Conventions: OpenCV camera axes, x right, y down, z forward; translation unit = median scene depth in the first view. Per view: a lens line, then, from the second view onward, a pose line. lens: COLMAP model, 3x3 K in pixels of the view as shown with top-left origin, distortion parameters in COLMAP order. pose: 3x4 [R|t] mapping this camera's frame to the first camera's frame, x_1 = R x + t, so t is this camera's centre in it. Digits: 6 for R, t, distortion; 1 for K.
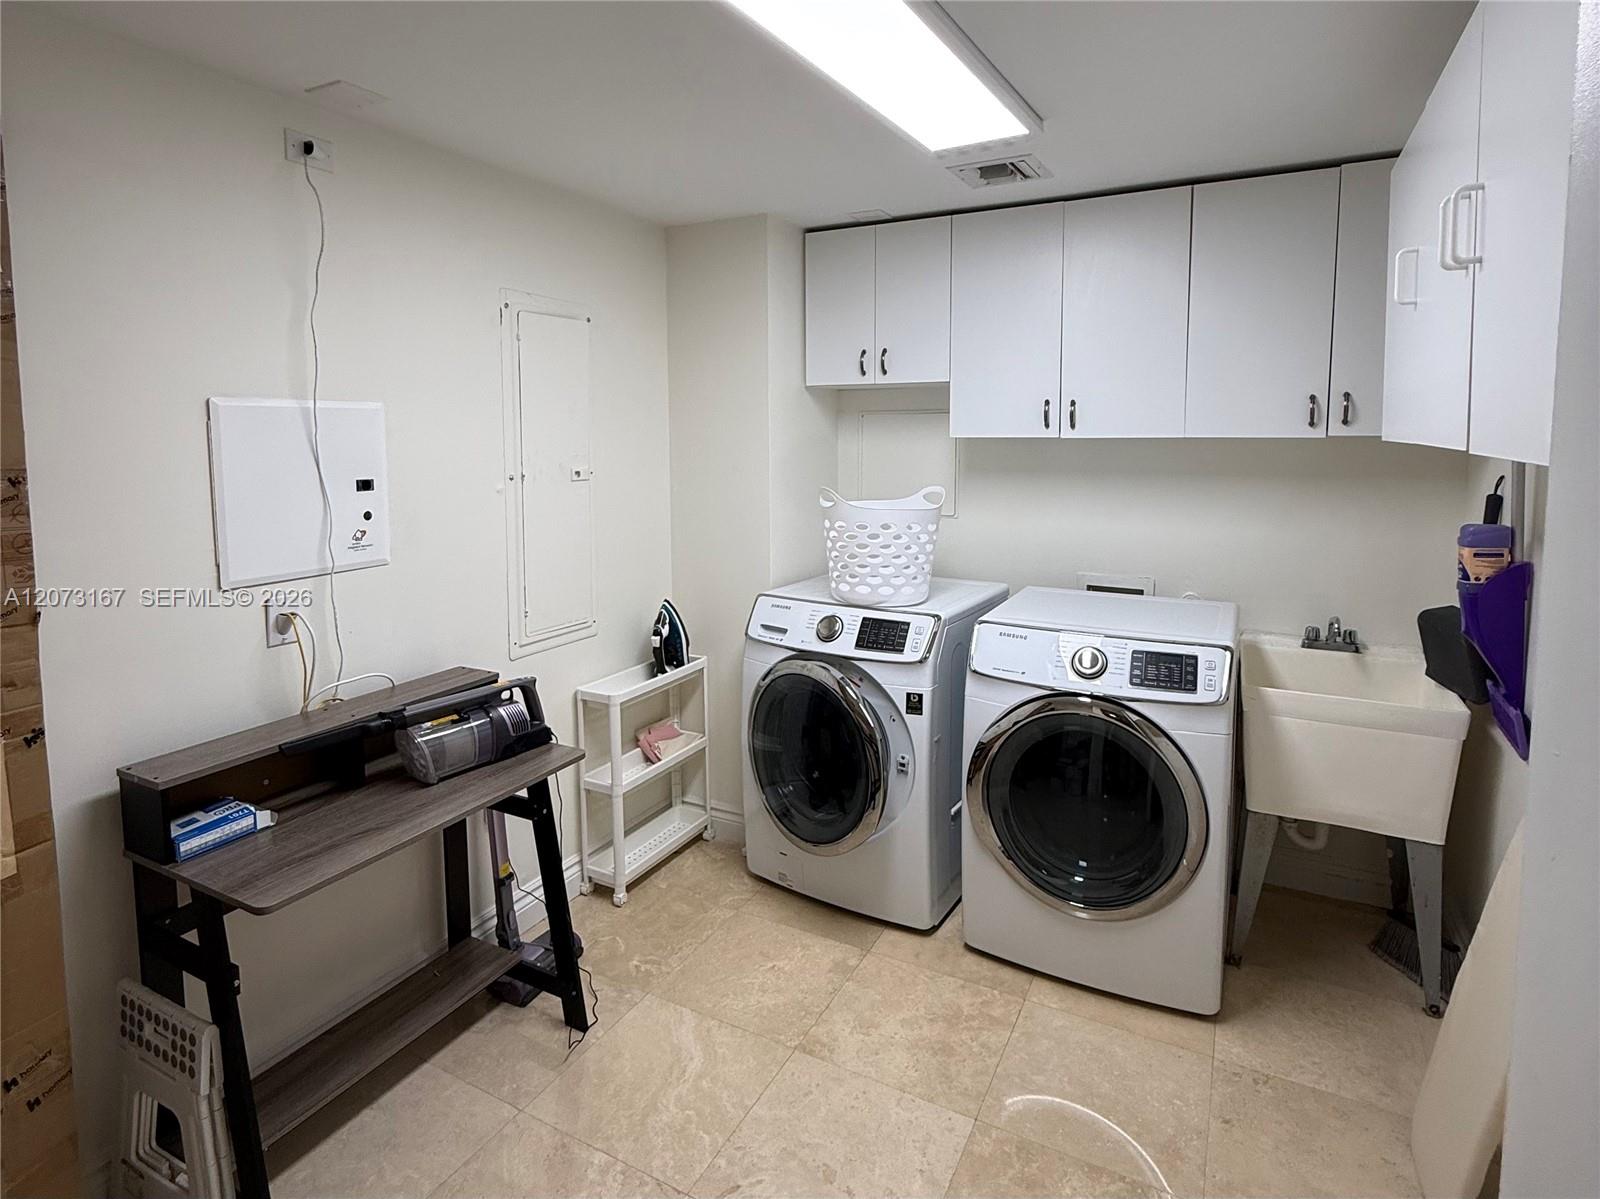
lens RADIAL K [[860.1, 0, 789.4], [0, 860.1, 600.1], [0, 0, 1]] dist [0.017058, -0.000941]
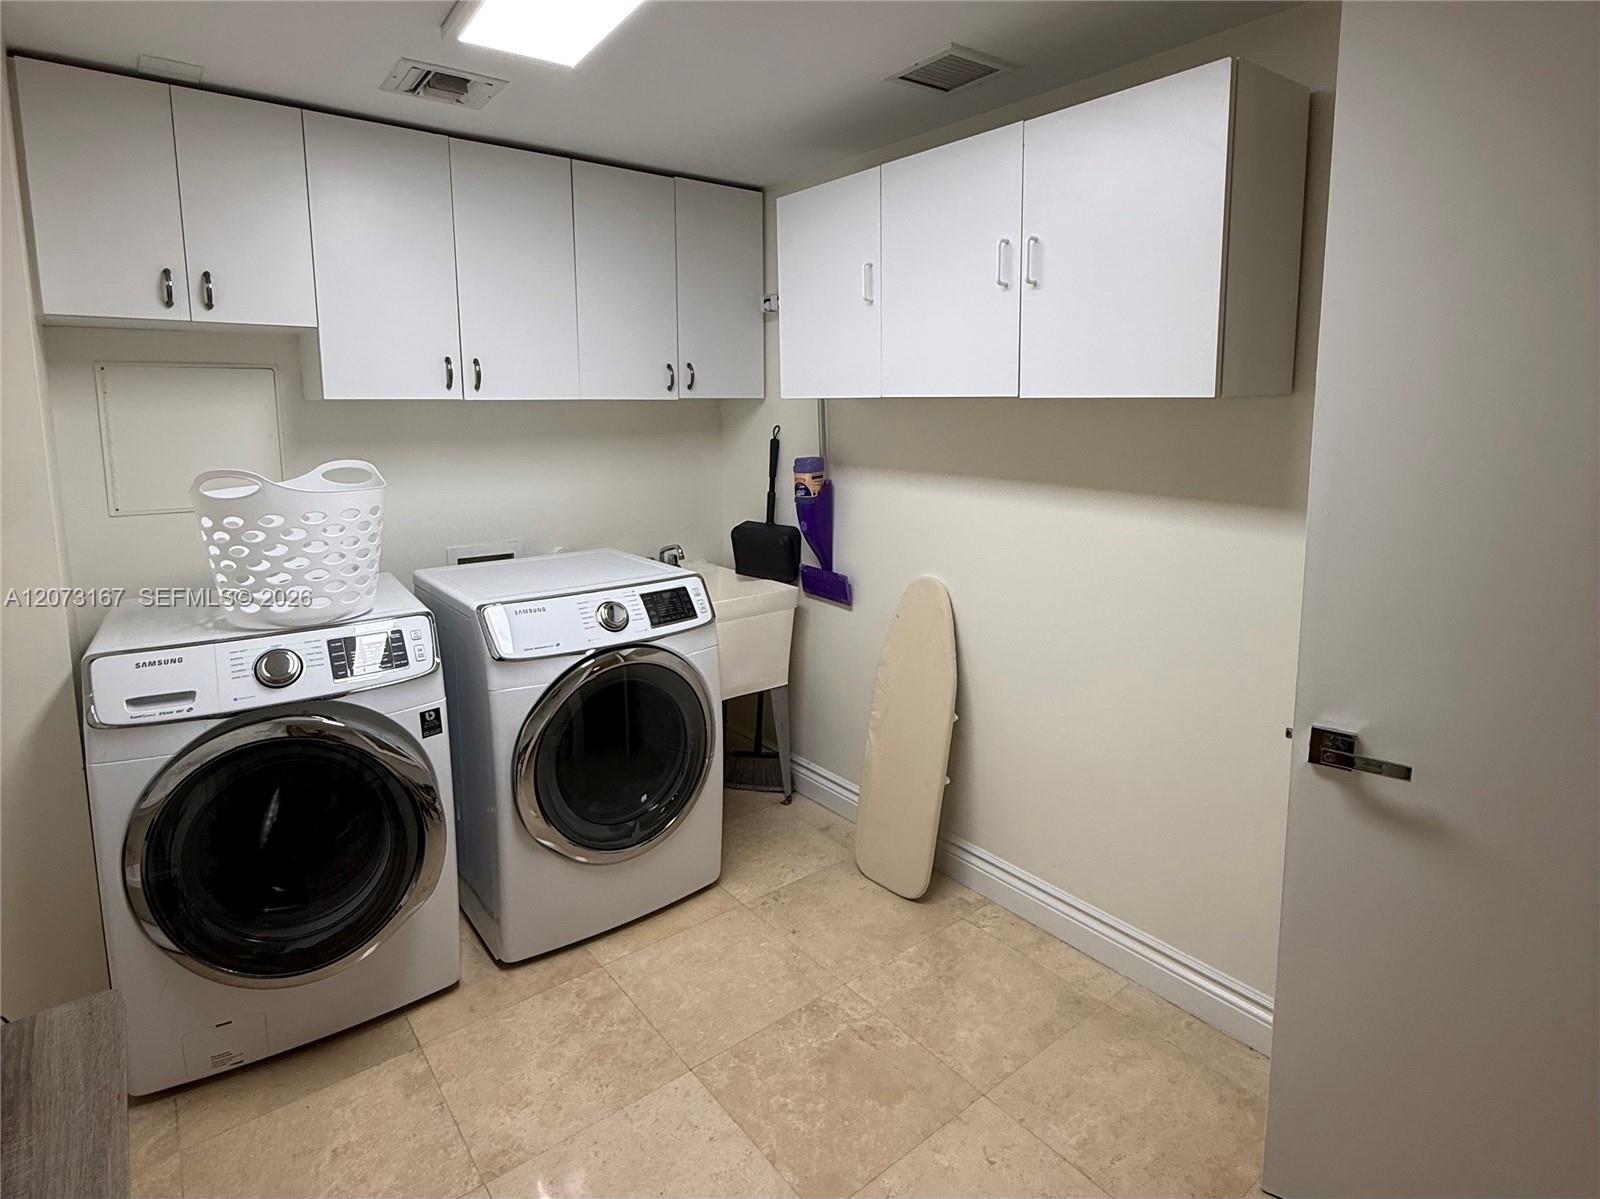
lens RADIAL K [[860.1, 0, 788.9], [0, 860.1, 599.7], [0, 0, 1]] dist [0.017058, -0.000941]
pose [[0.393637, -0.202879, 0.896599, -0.437046], [0.184159, 0.972974, 0.139308, -0.046157], [-0.900630, 0.110280, 0.420361, 0.333398]]
